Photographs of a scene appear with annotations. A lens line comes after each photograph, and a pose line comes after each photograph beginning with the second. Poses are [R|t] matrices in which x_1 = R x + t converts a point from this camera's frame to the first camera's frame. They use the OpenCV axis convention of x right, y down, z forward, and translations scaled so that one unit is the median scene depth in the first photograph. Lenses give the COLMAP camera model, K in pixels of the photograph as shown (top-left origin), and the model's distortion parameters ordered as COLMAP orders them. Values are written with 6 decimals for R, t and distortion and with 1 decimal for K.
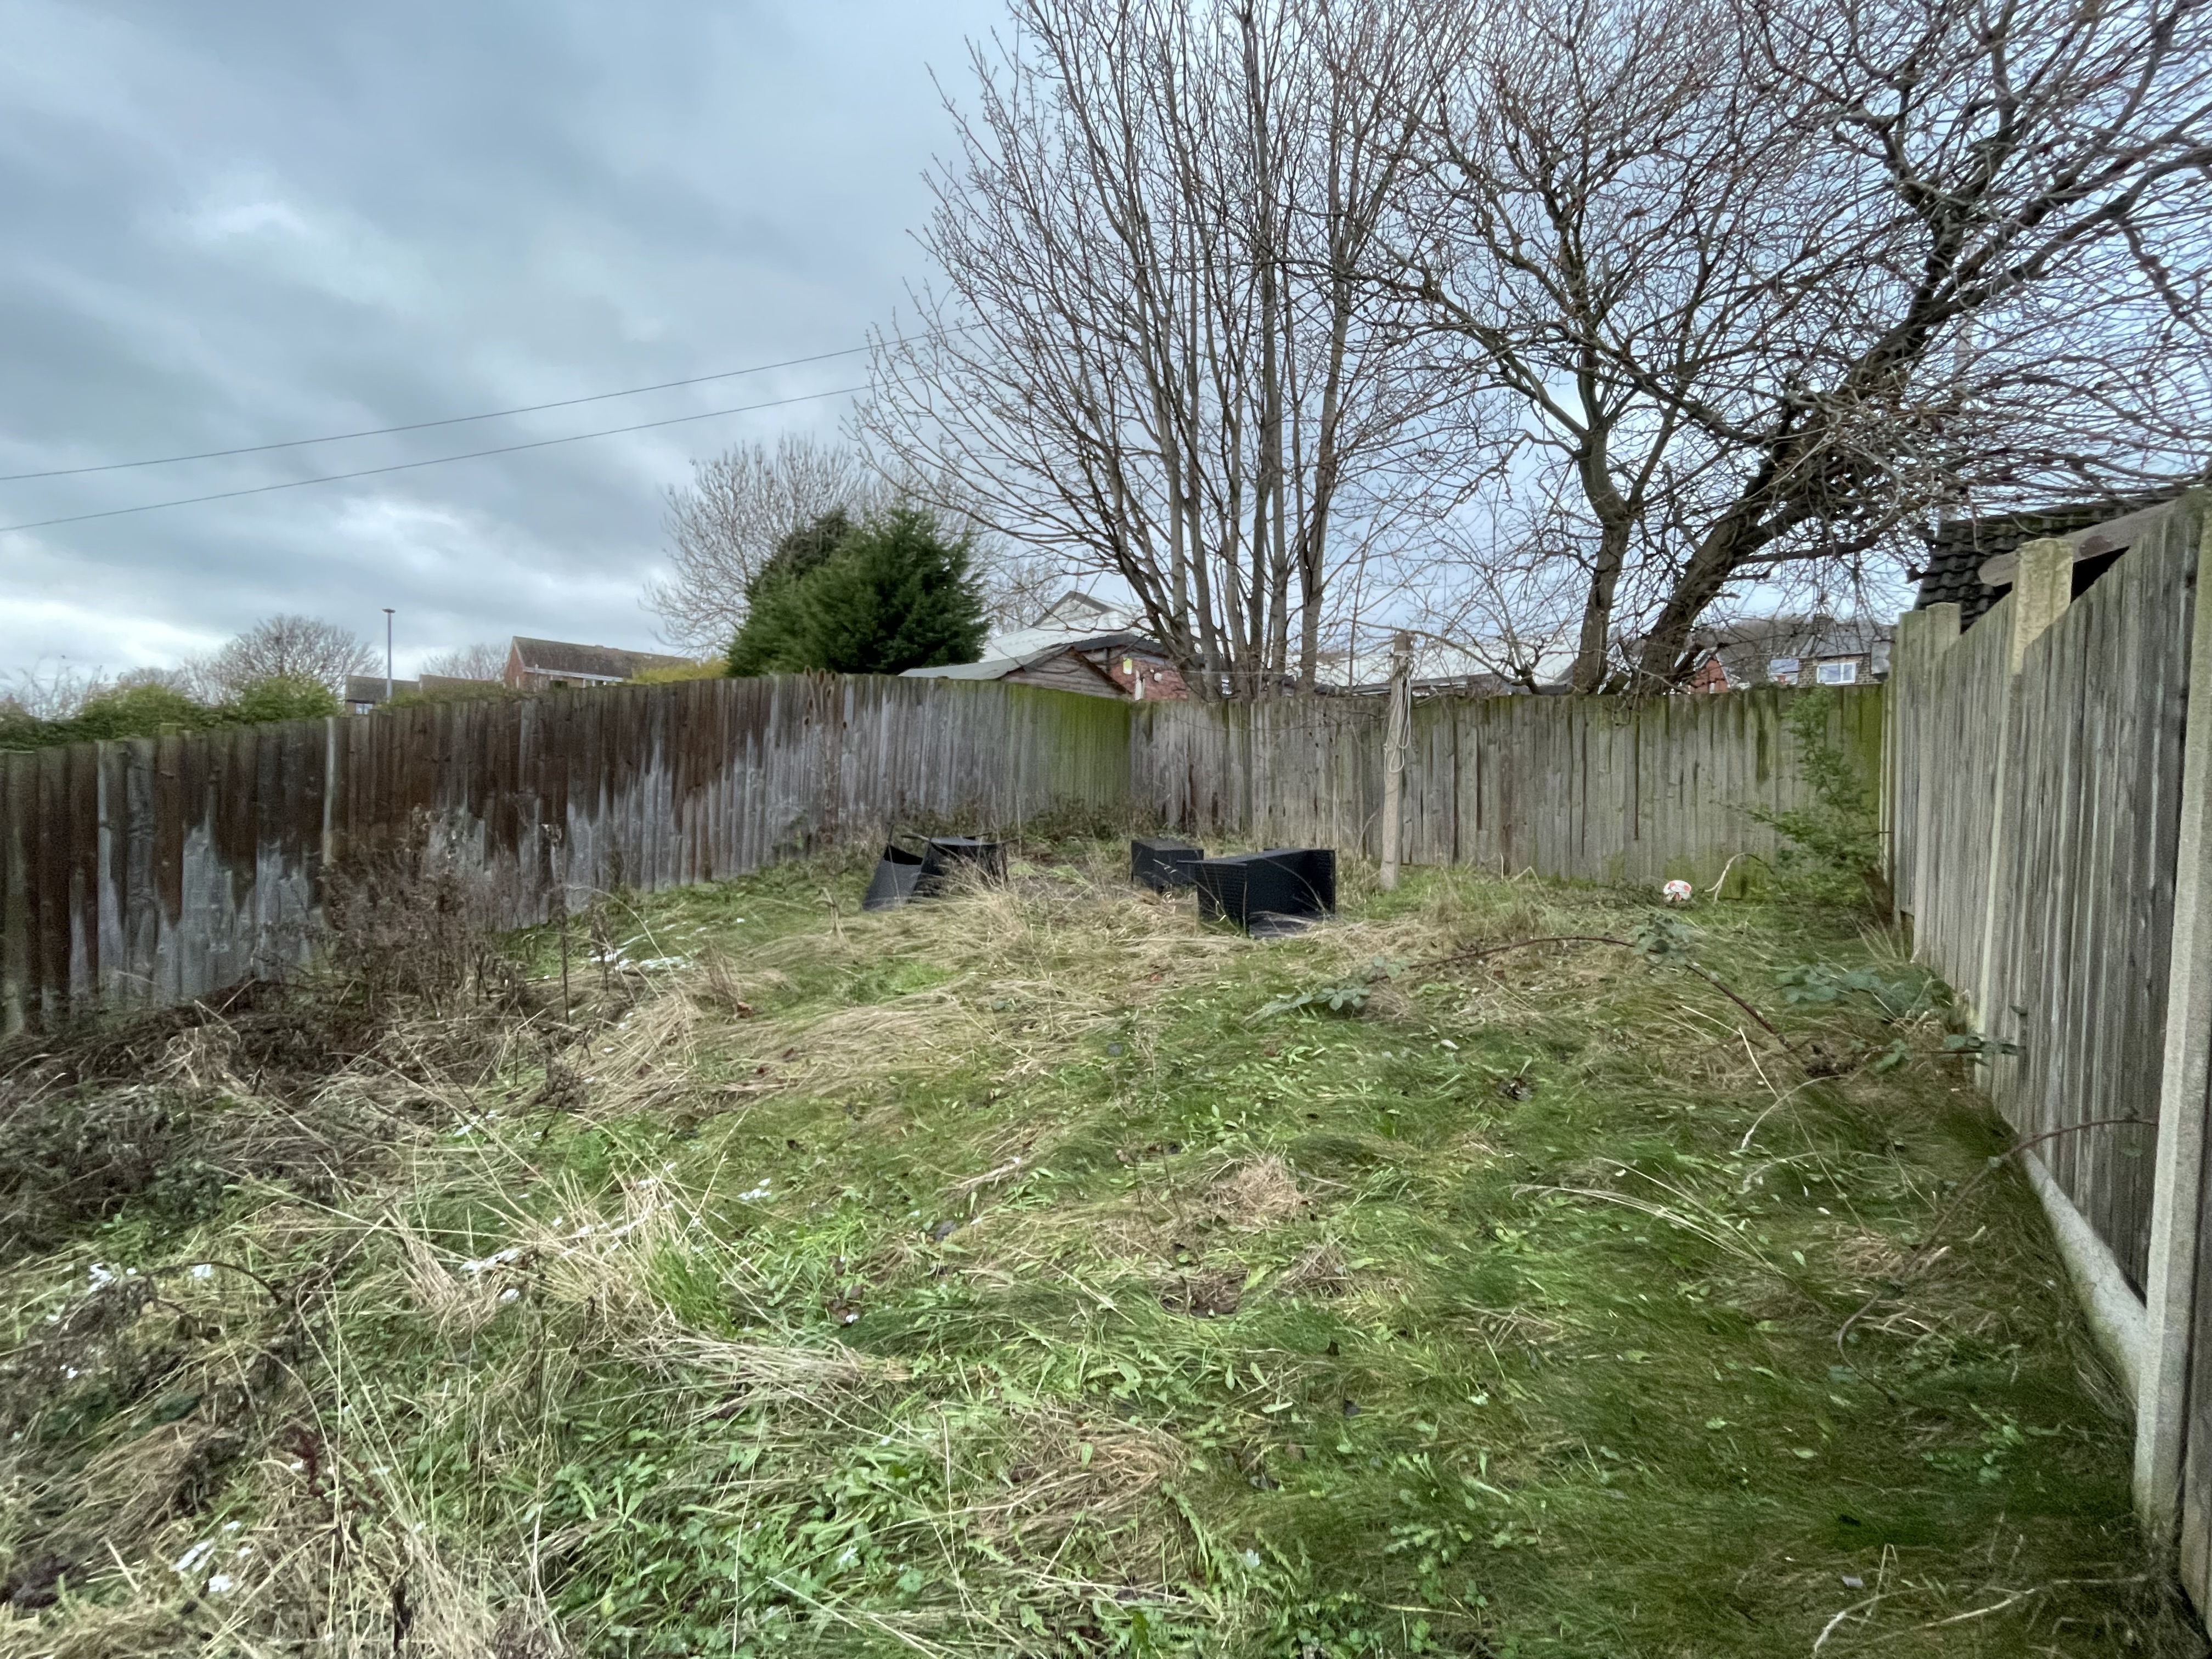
lens RADIAL K [[901.2, 0, 1106.0], [0, 901.2, 829.5], [0, 0, 1]] dist [-0.001909, 0.000305]
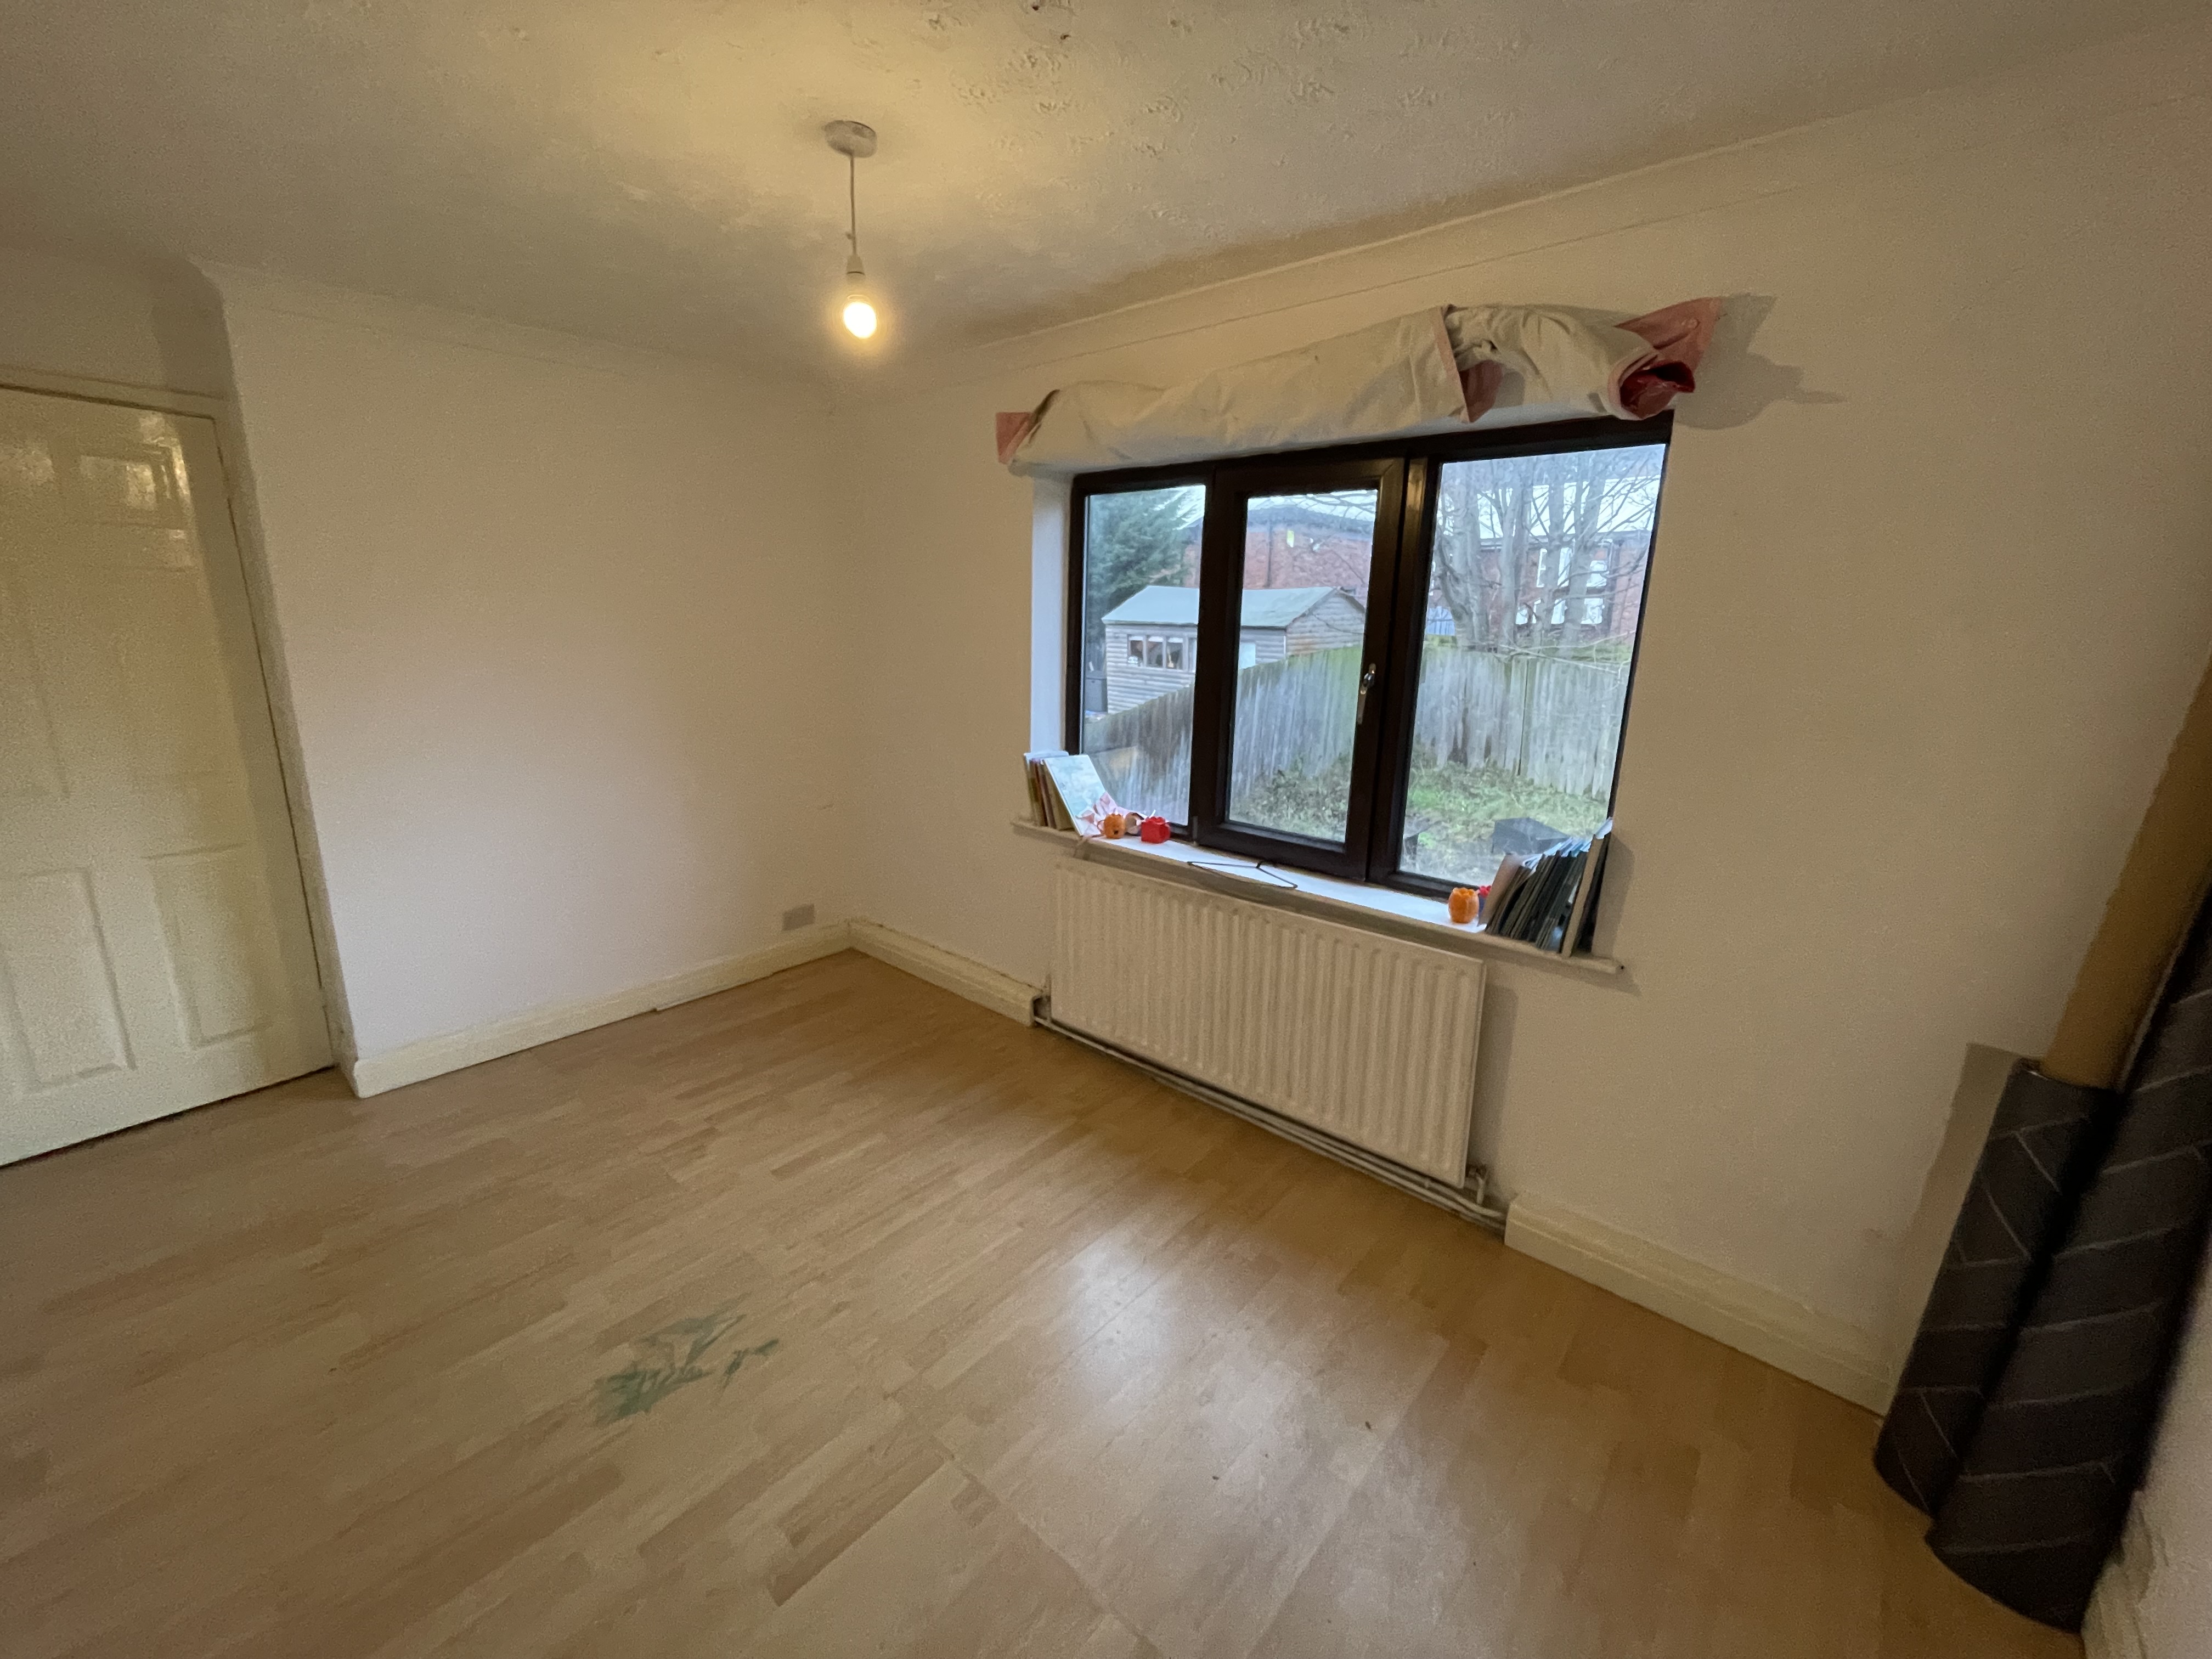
lens RADIAL K [[903.4, 0, 1106.0], [0, 903.4, 829.5], [0, 0, 1]] dist [-0.004296, -0.000066]
pose [[0.999345, -0.003233, -0.036033, -0.481904], [0.010881, 0.976743, 0.214138, -0.256743], [0.034503, -0.214390, 0.976139, -0.243957]]
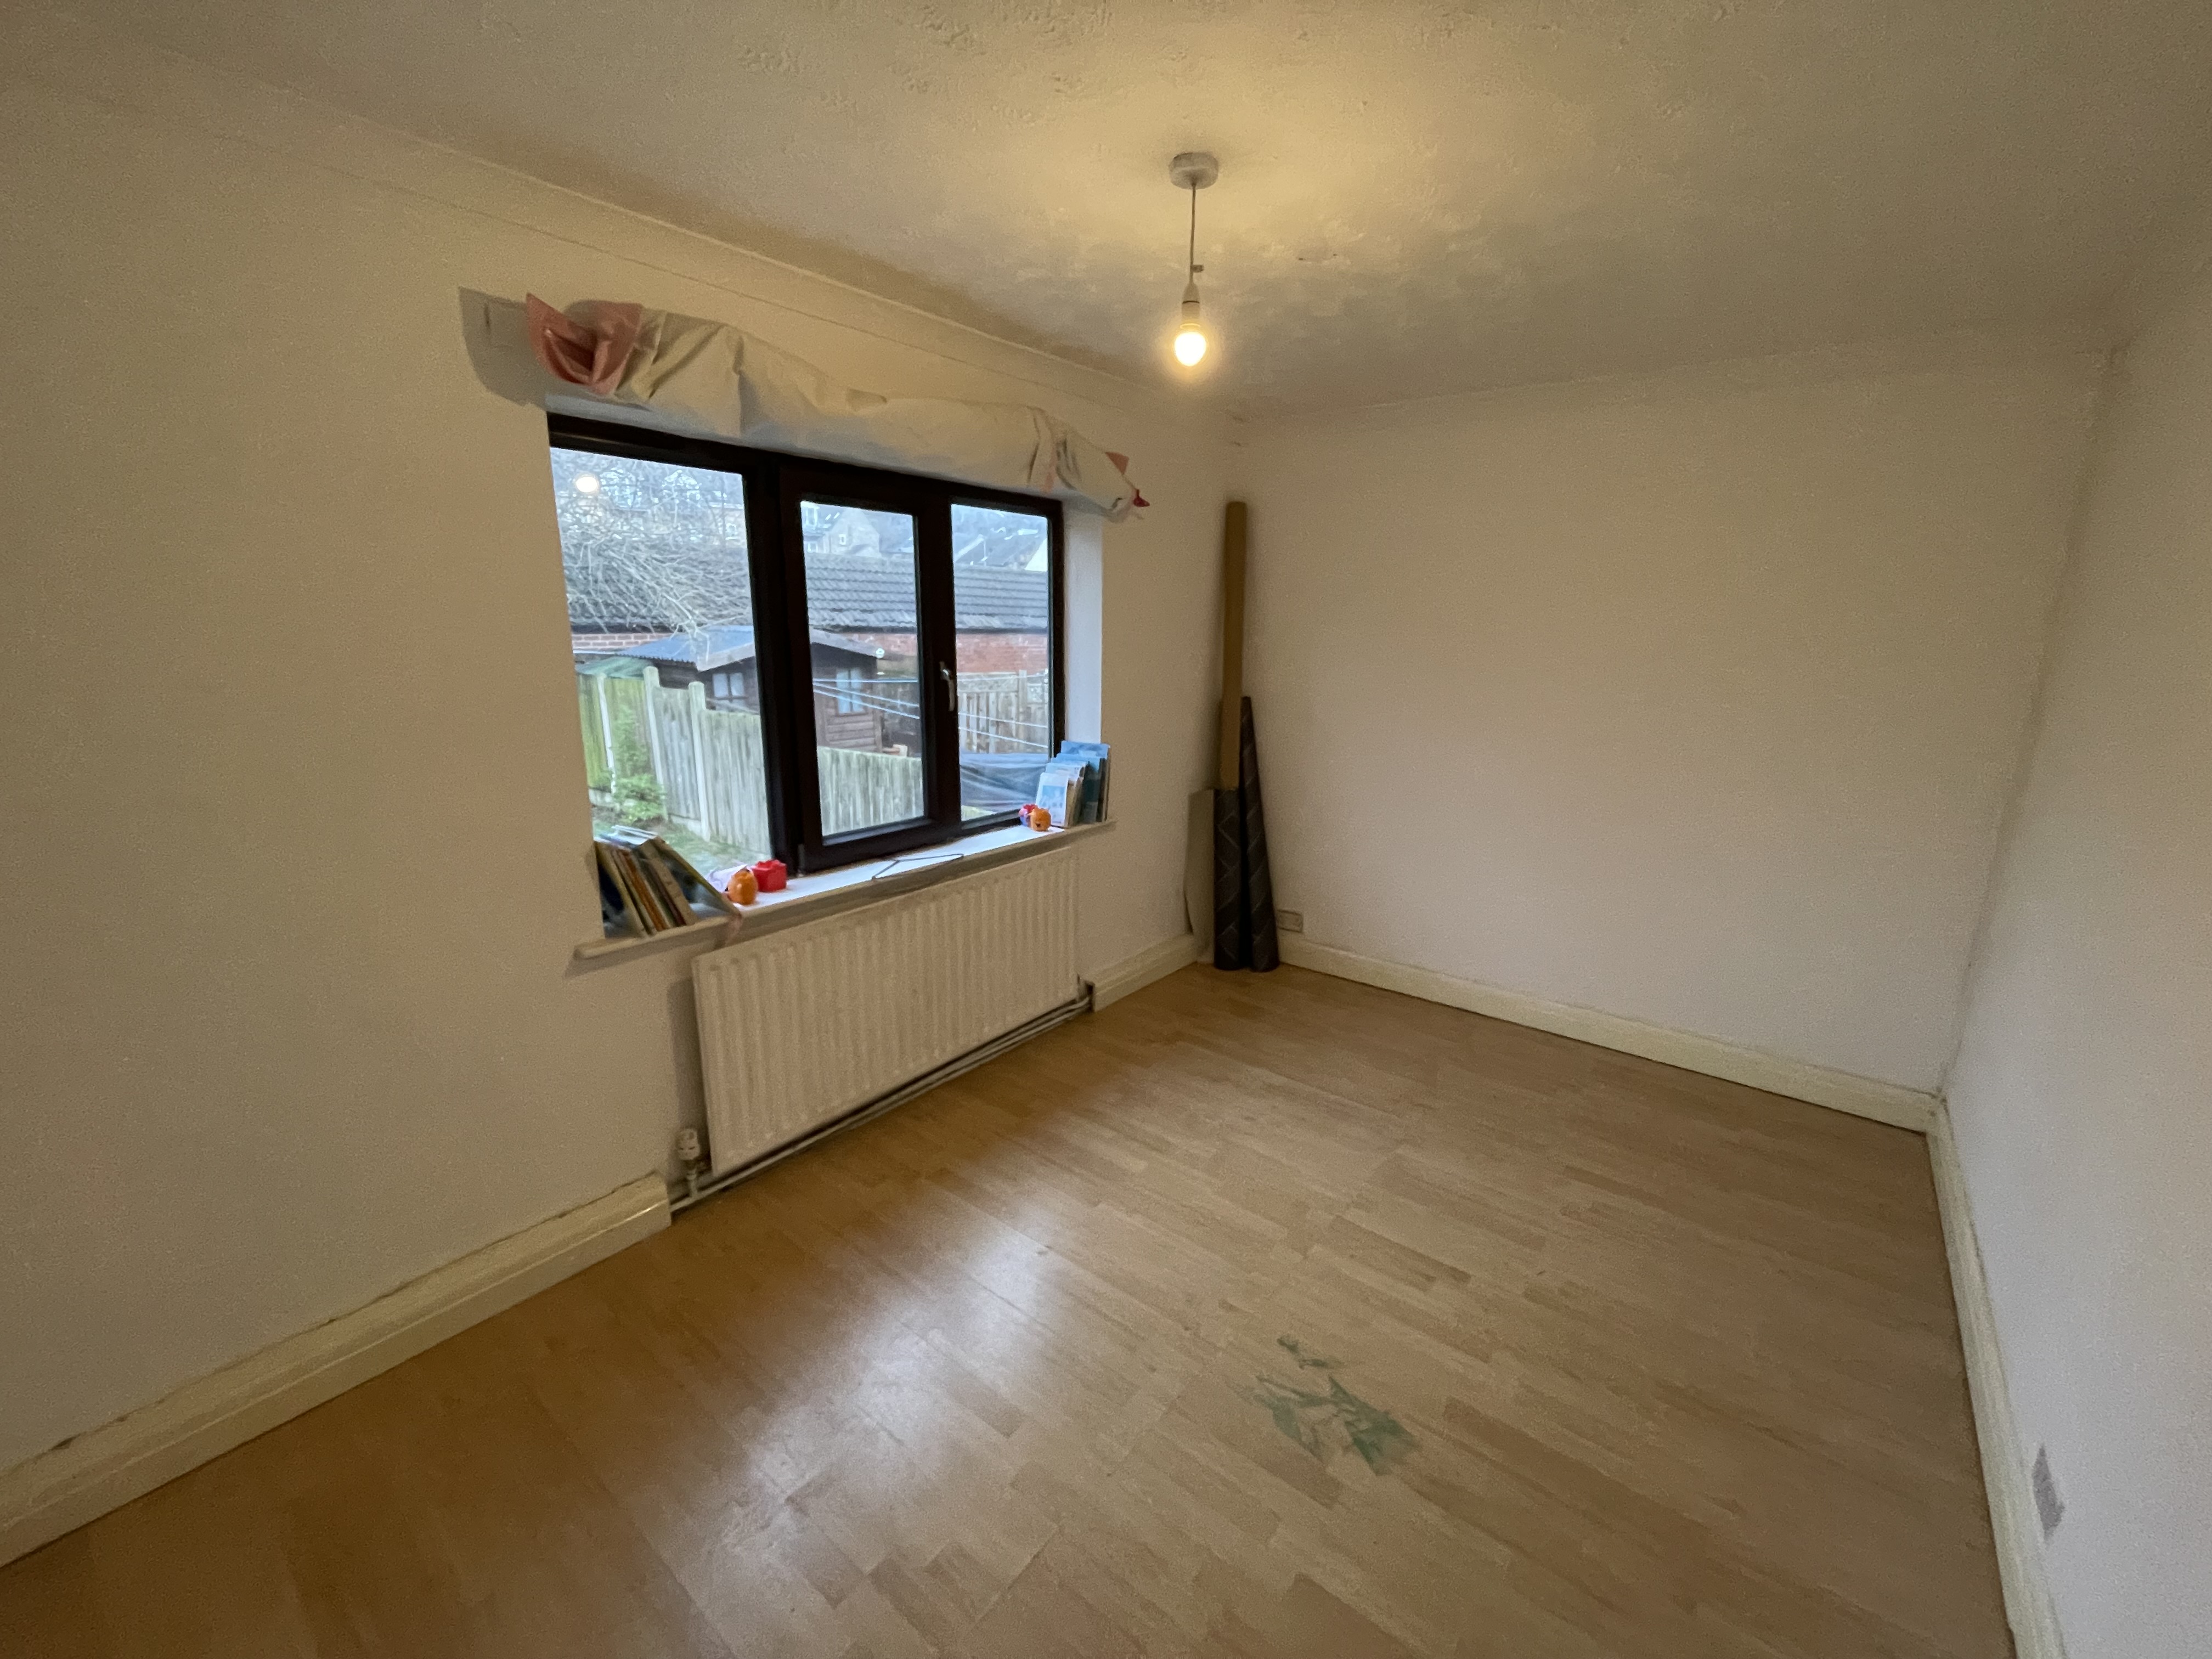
lens RADIAL K [[901.2, 0, 1106.0], [0, 901.2, 829.5], [0, 0, 1]] dist [-0.001909, 0.000305]
pose [[-0.022800, -0.255696, 0.966488, -0.790385], [0.005237, 0.966696, 0.255875, -0.273621], [-0.999726, 0.010895, -0.020701, 0.016897]]
